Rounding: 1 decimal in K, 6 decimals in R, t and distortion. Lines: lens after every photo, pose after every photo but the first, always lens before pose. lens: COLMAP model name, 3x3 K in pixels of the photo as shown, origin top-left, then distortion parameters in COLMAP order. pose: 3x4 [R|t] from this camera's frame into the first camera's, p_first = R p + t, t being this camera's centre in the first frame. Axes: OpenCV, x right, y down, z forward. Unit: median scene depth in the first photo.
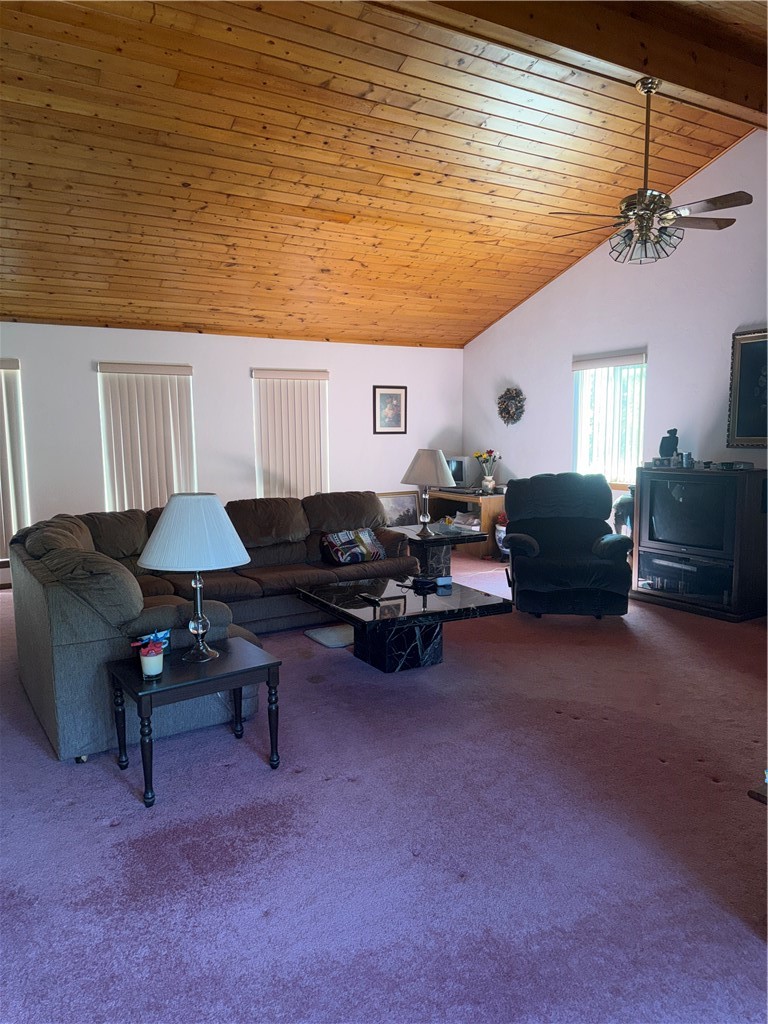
lens RADIAL K [[731.2, 0, 395.7], [0, 731.2, 516.0], [0, 0, 1]] dist [0.108870, -0.196818]
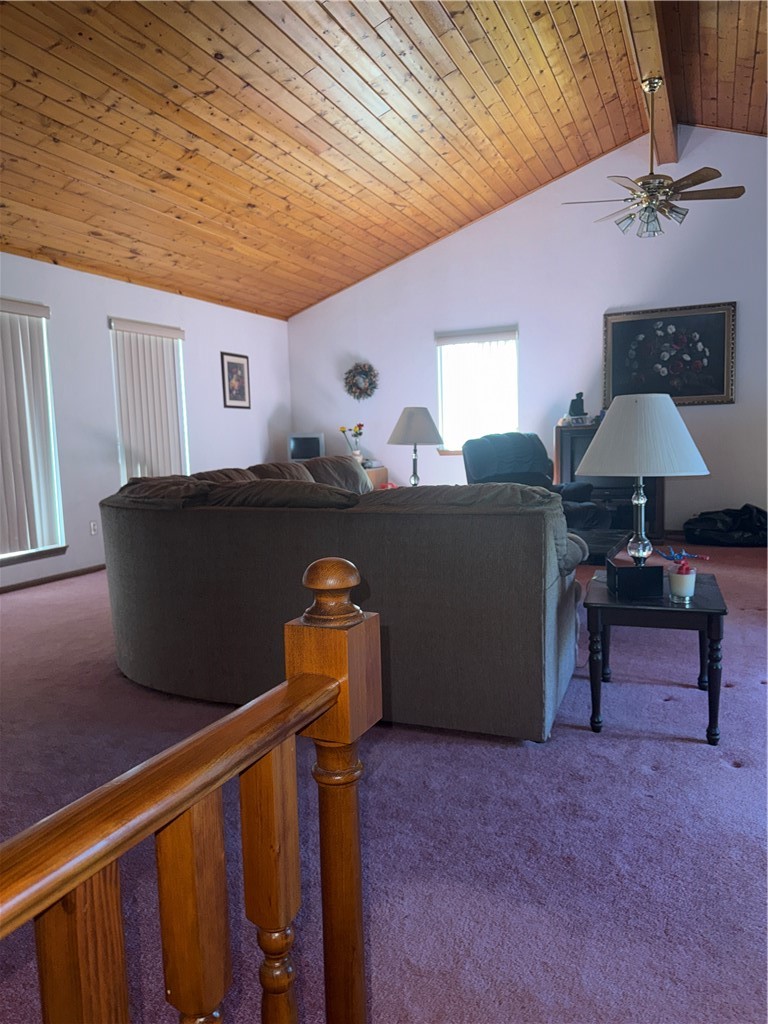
lens RADIAL K [[731.2, 0, 395.7], [0, 731.2, 516.0], [0, 0, 1]] dist [0.108870, -0.196818]
pose [[0.807626, -0.074951, 0.584912, -0.400095], [0.089154, 0.996008, 0.004528, 0.032080], [-0.582916, 0.048490, 0.811084, 0.178619]]
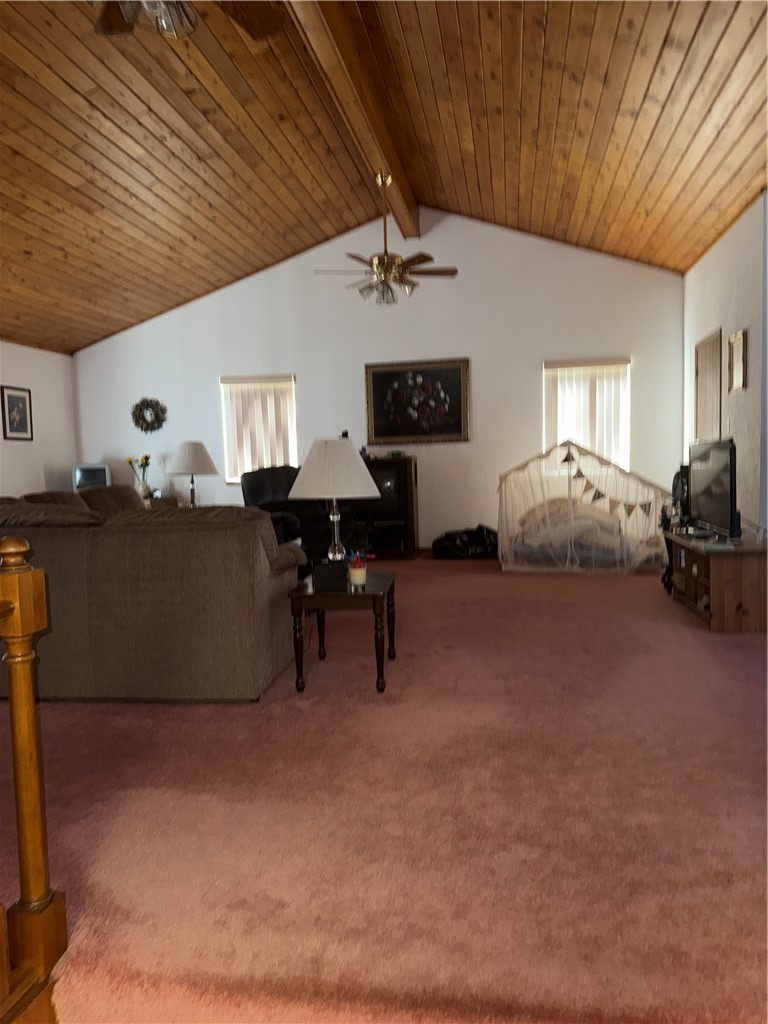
lens RADIAL K [[726.0, 0, 381.0], [0, 726.0, 520.8], [0, 0, 1]] dist [0.100212, -0.142633]
pose [[0.654086, -0.064441, 0.753670, -0.425334], [0.108453, 0.994060, -0.009128, 0.045759], [-0.748605, 0.087708, 0.657189, 0.078156]]
